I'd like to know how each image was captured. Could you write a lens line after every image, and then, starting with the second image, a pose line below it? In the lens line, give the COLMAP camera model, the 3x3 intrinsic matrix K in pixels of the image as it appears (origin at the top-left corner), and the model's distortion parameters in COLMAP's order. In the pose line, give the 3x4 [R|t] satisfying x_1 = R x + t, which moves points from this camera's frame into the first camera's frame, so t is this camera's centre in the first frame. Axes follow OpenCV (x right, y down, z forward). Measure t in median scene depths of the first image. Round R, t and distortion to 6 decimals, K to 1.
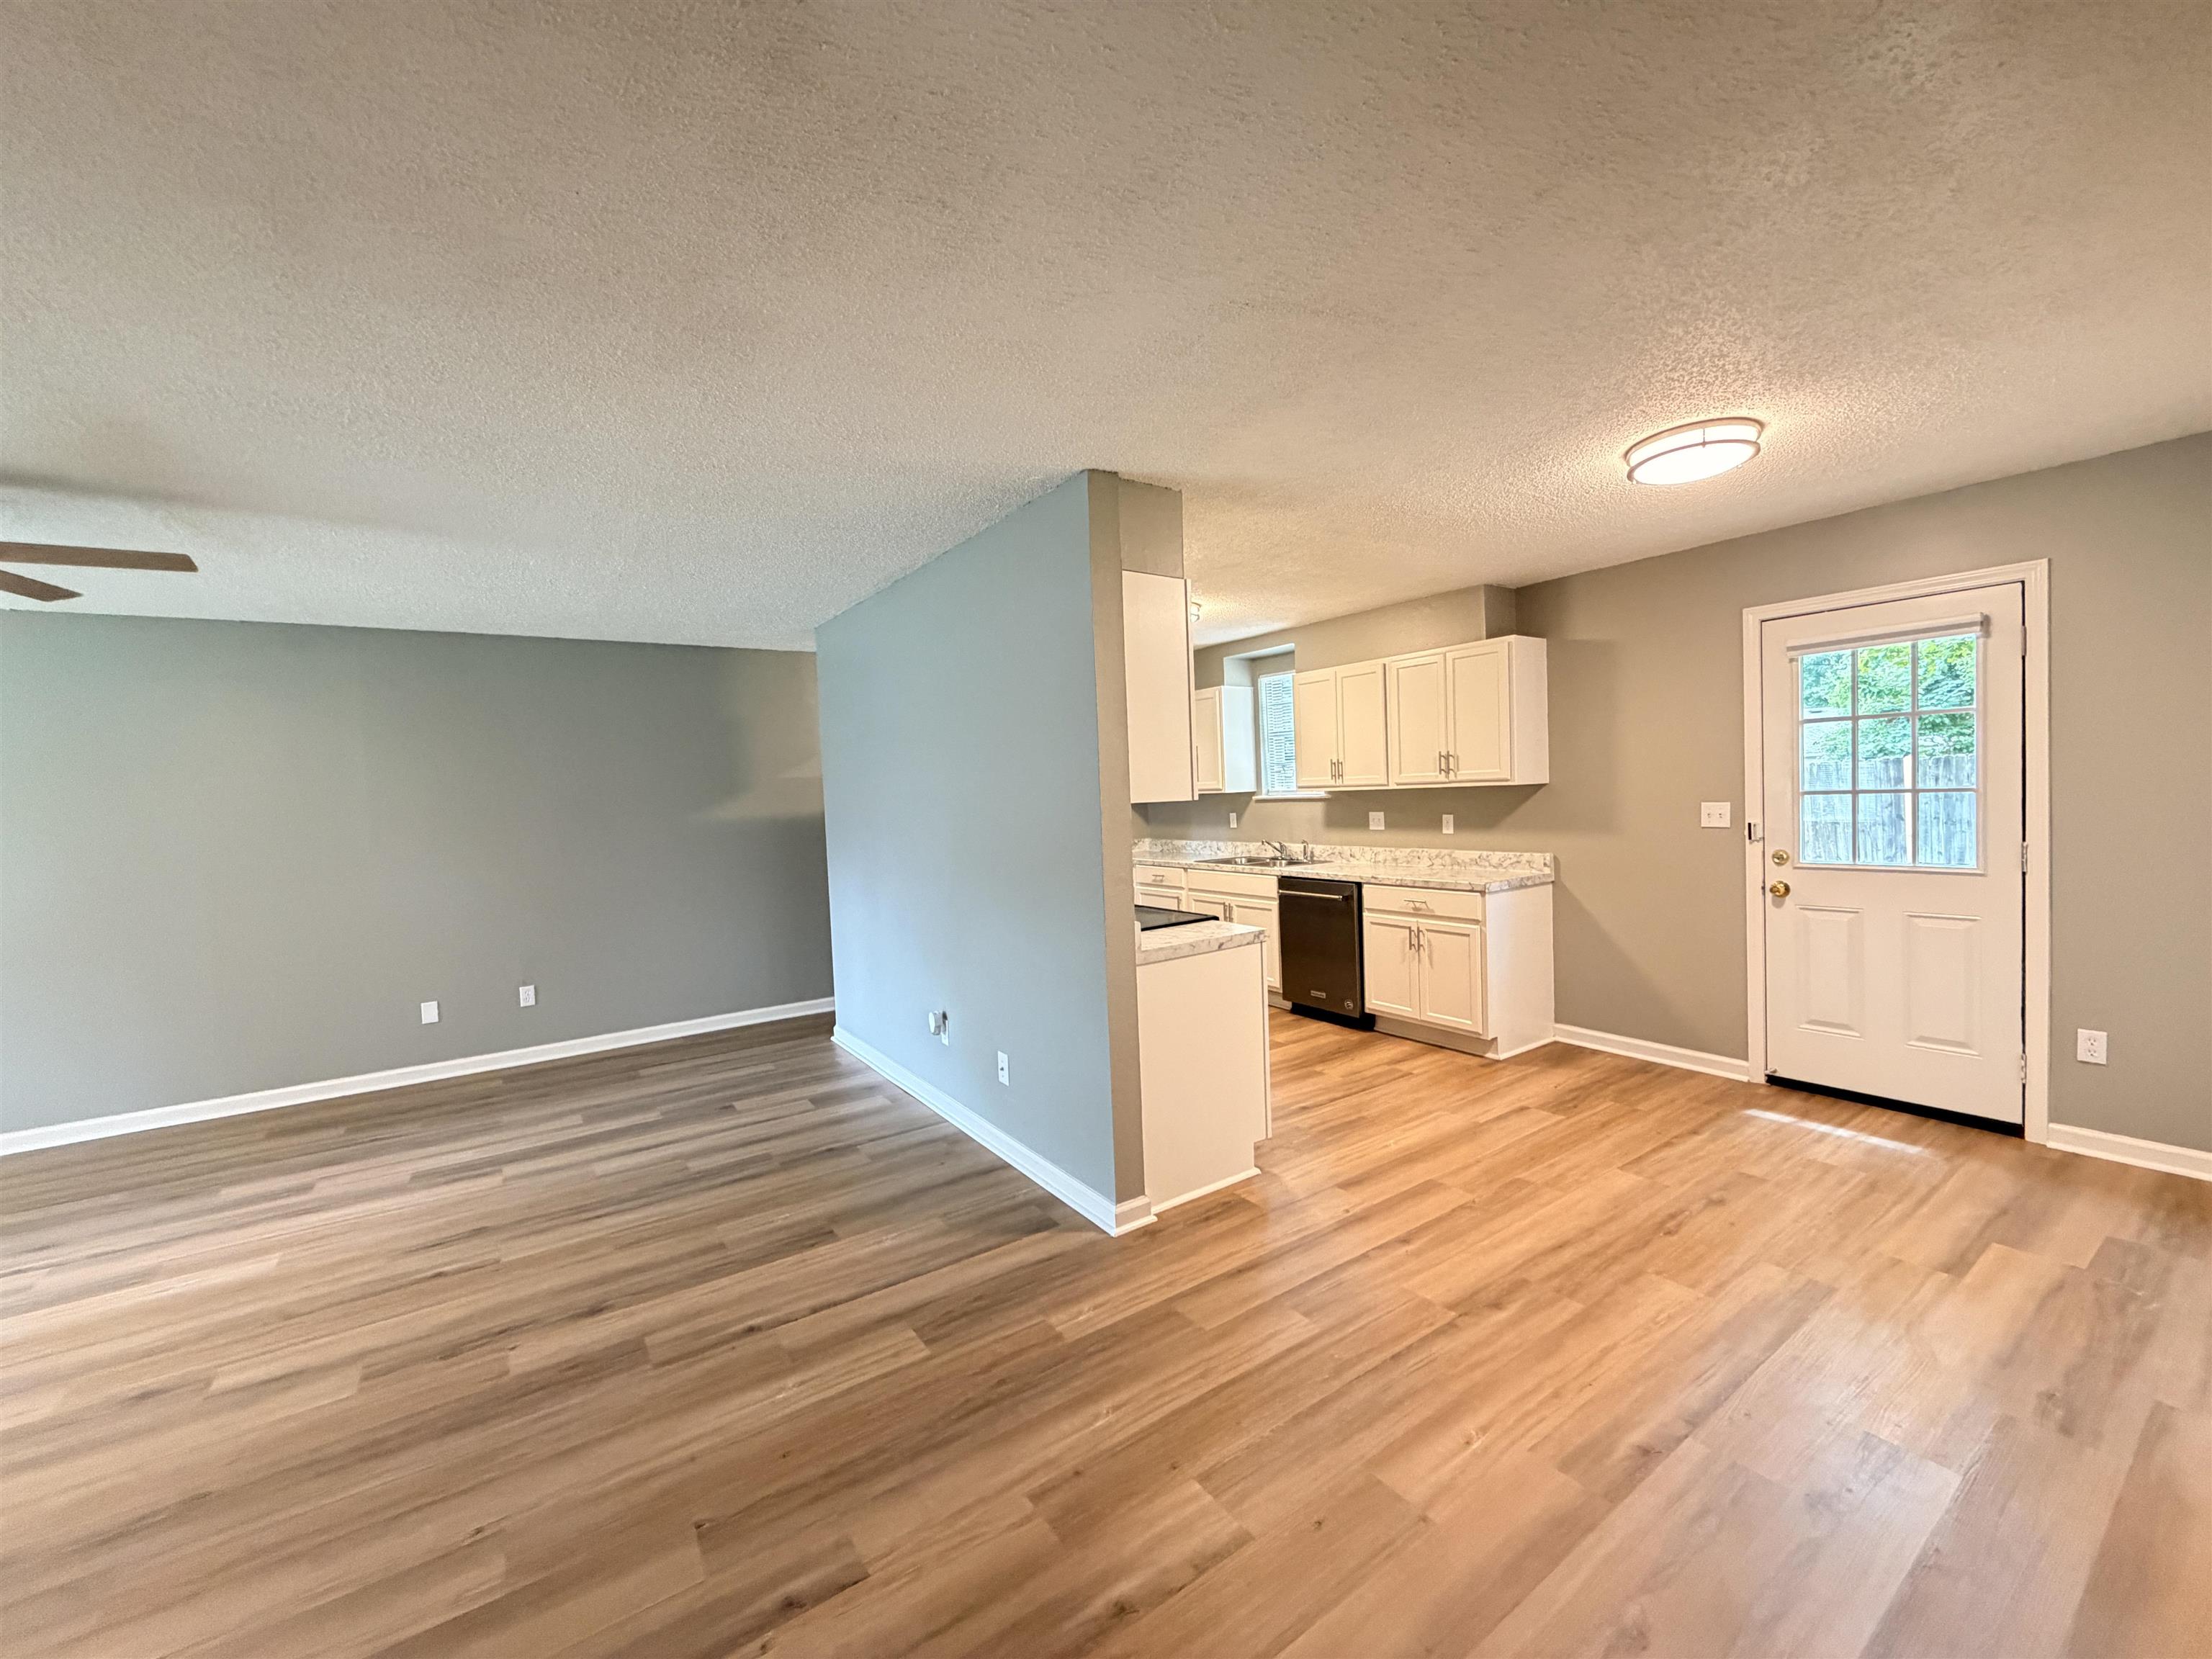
lens RADIAL K [[880.3, 0, 1102.7], [0, 880.3, 829.4], [0, 0, 1]] dist [-0.000222, 0.000257]
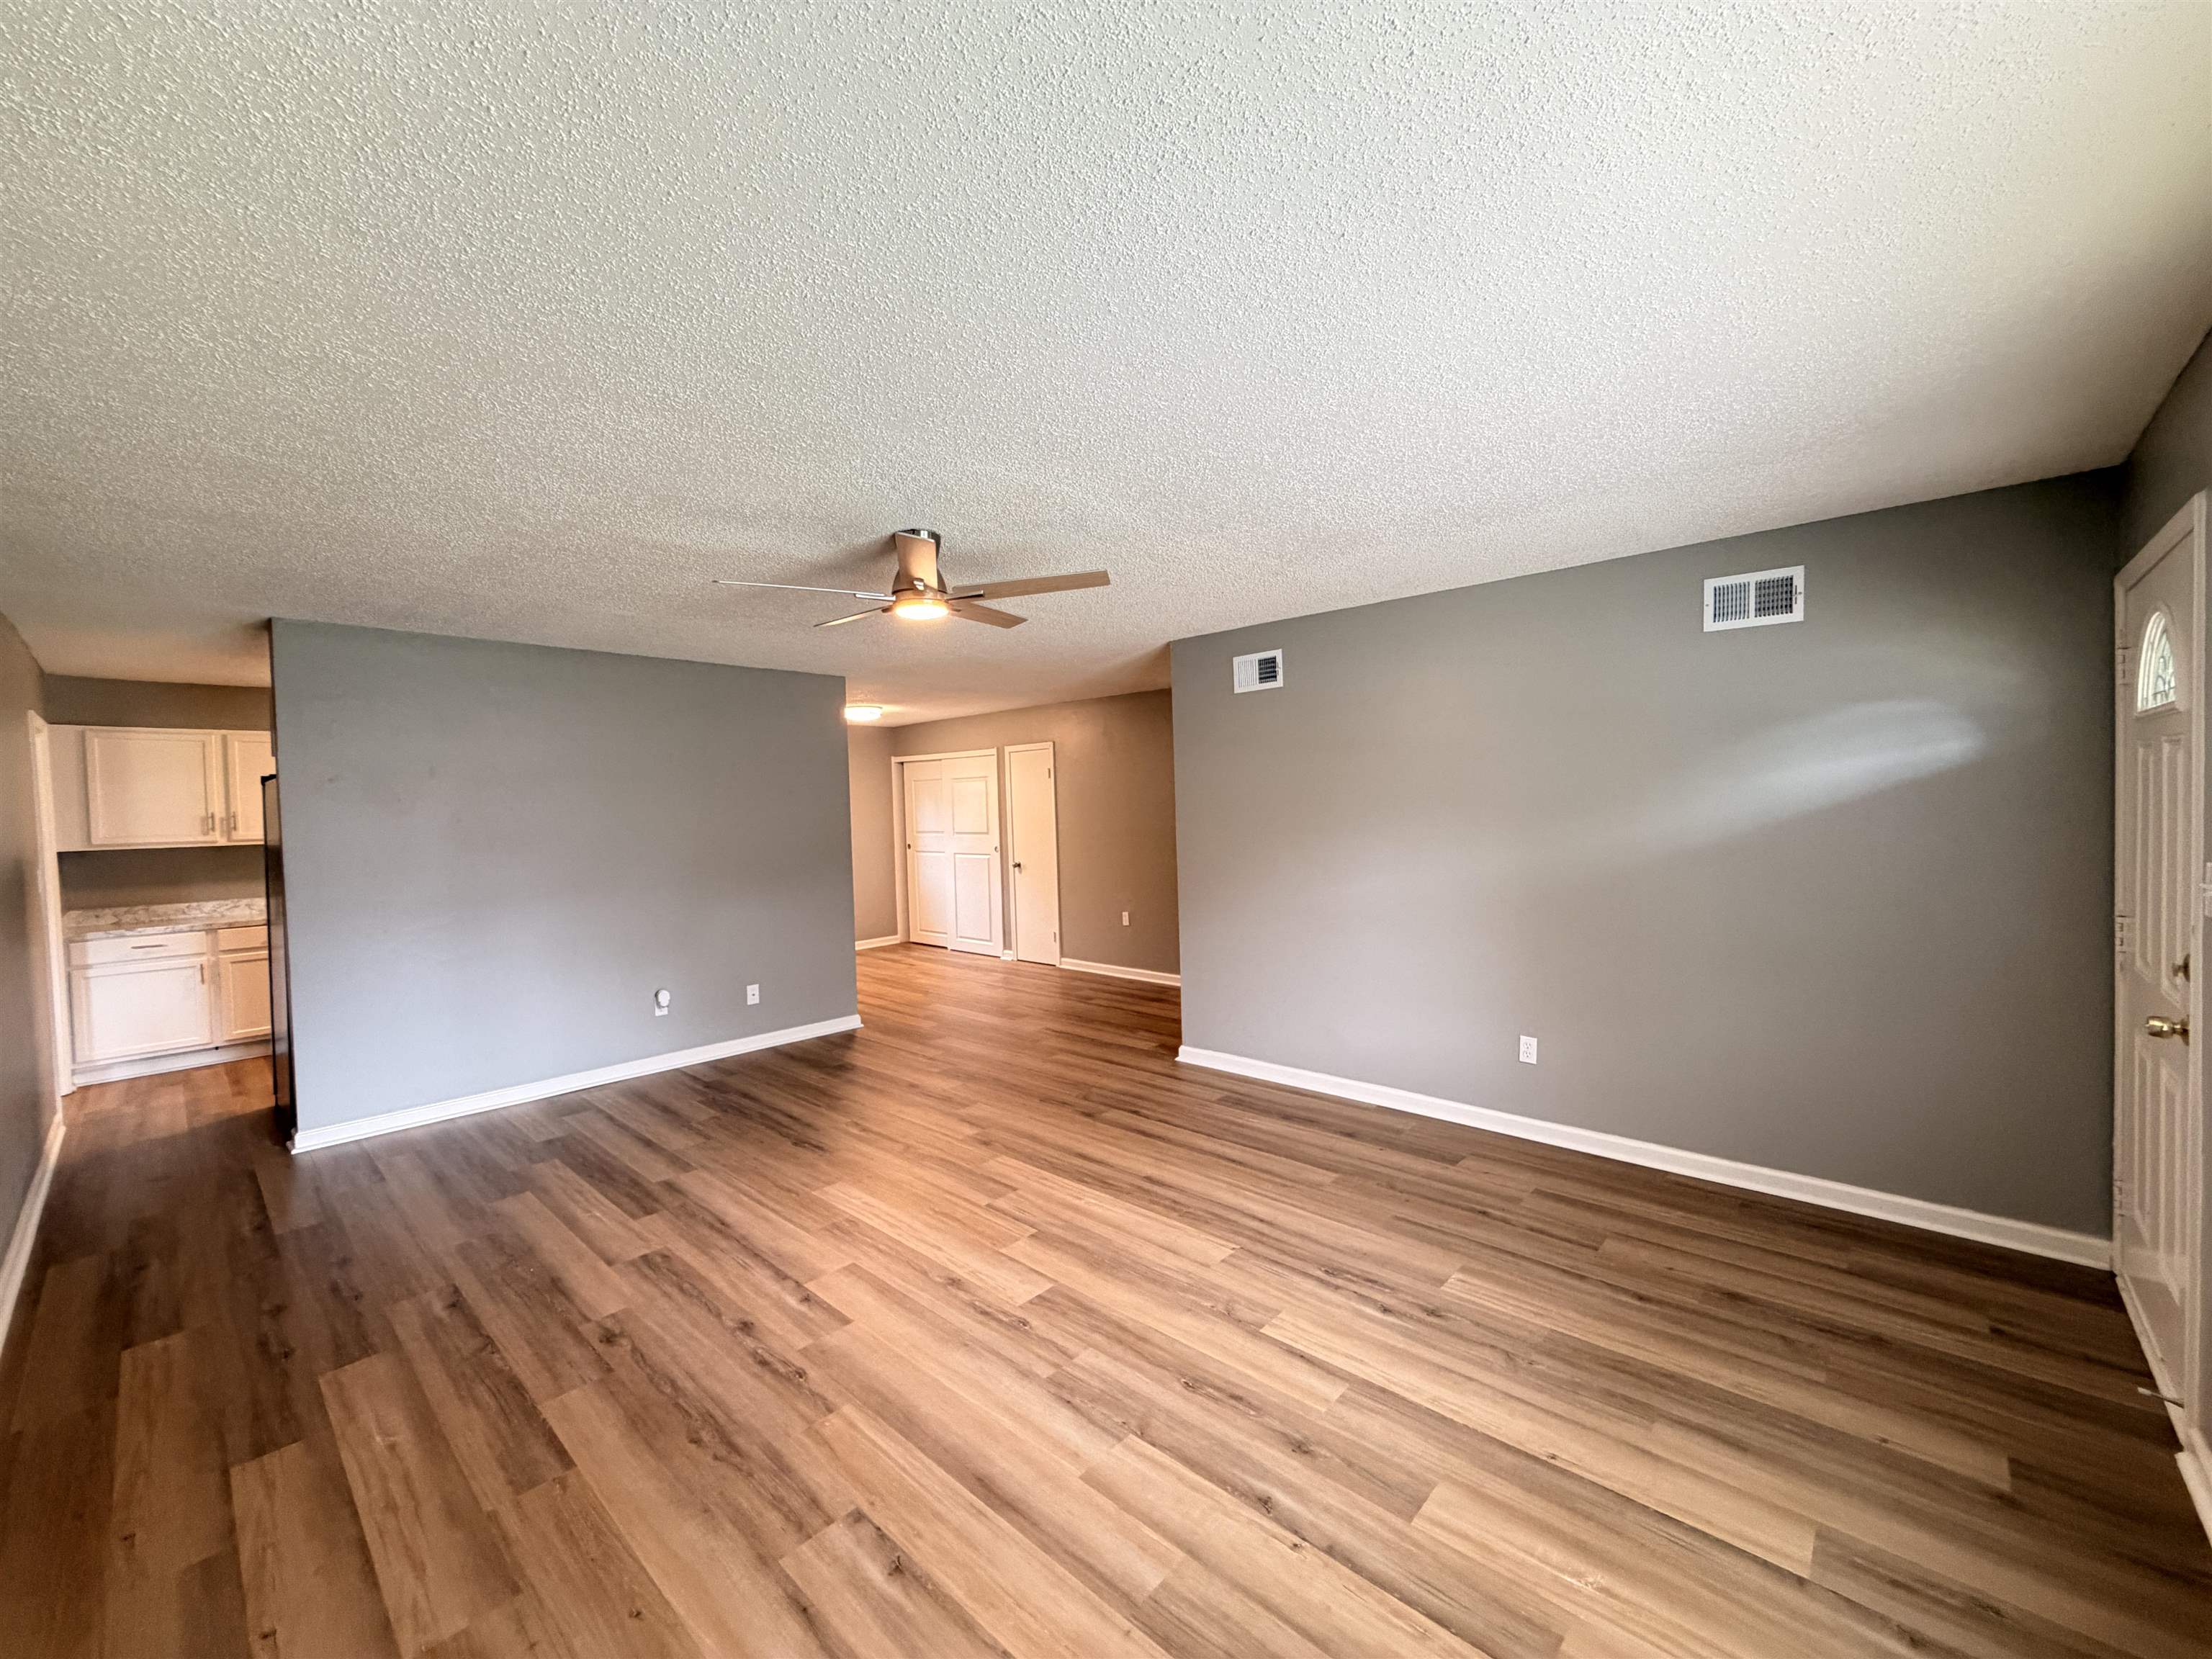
lens RADIAL K [[880.3, 0, 1102.7], [0, 880.3, 829.4], [0, 0, 1]] dist [-0.000222, 0.000257]
pose [[-0.218633, 0.017962, 0.975642, -1.769616], [0.073536, 0.997291, -0.001882, 0.017145], [-0.973032, 0.071333, -0.219361, 0.680397]]
